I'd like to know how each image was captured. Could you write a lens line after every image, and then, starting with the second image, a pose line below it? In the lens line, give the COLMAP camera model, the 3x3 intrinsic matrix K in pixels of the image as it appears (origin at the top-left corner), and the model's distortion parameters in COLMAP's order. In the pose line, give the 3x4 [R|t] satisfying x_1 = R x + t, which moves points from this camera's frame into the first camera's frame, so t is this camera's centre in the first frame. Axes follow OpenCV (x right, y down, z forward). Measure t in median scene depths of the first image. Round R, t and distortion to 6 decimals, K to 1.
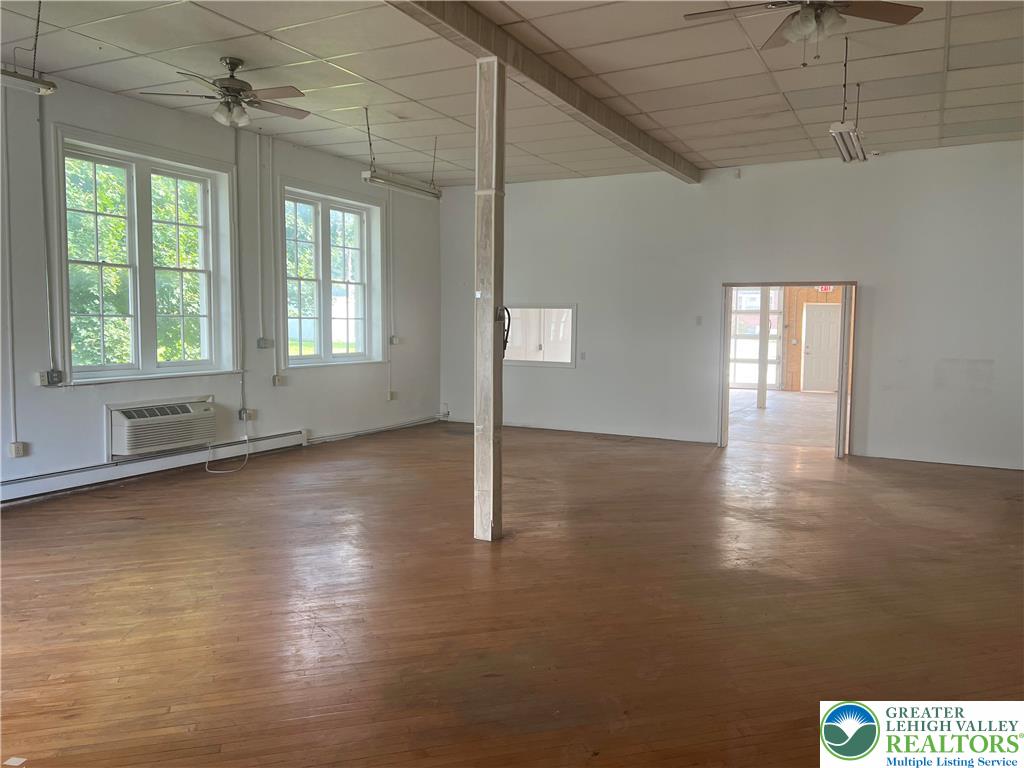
lens RADIAL K [[760.1, 0, 512.8], [0, 760.1, 376.7], [0, 0, 1]] dist [-0.006371, -0.006941]
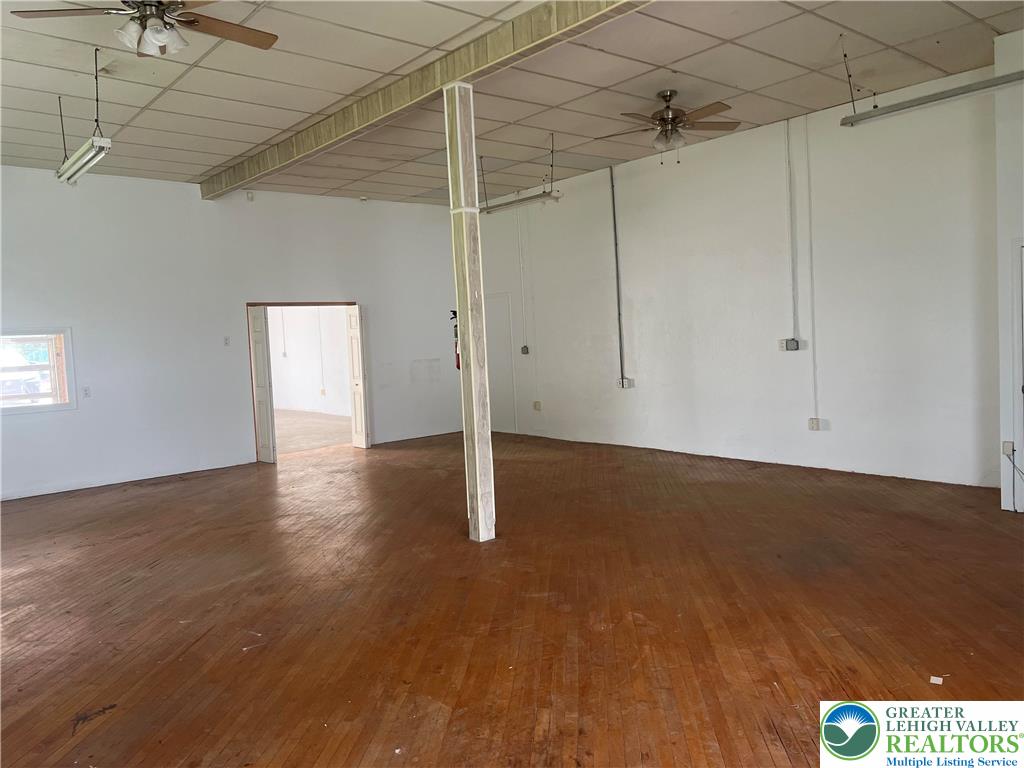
lens RADIAL K [[768.9, 0, 512.0], [0, 768.9, 384.0], [0, 0, 1]] dist [0.005826, -0.007055]
pose [[0.371987, -0.094093, 0.923457, -0.999724], [0.114391, 0.991913, 0.054989, -0.057416], [-0.921163, 0.085180, 0.379742, 0.540129]]
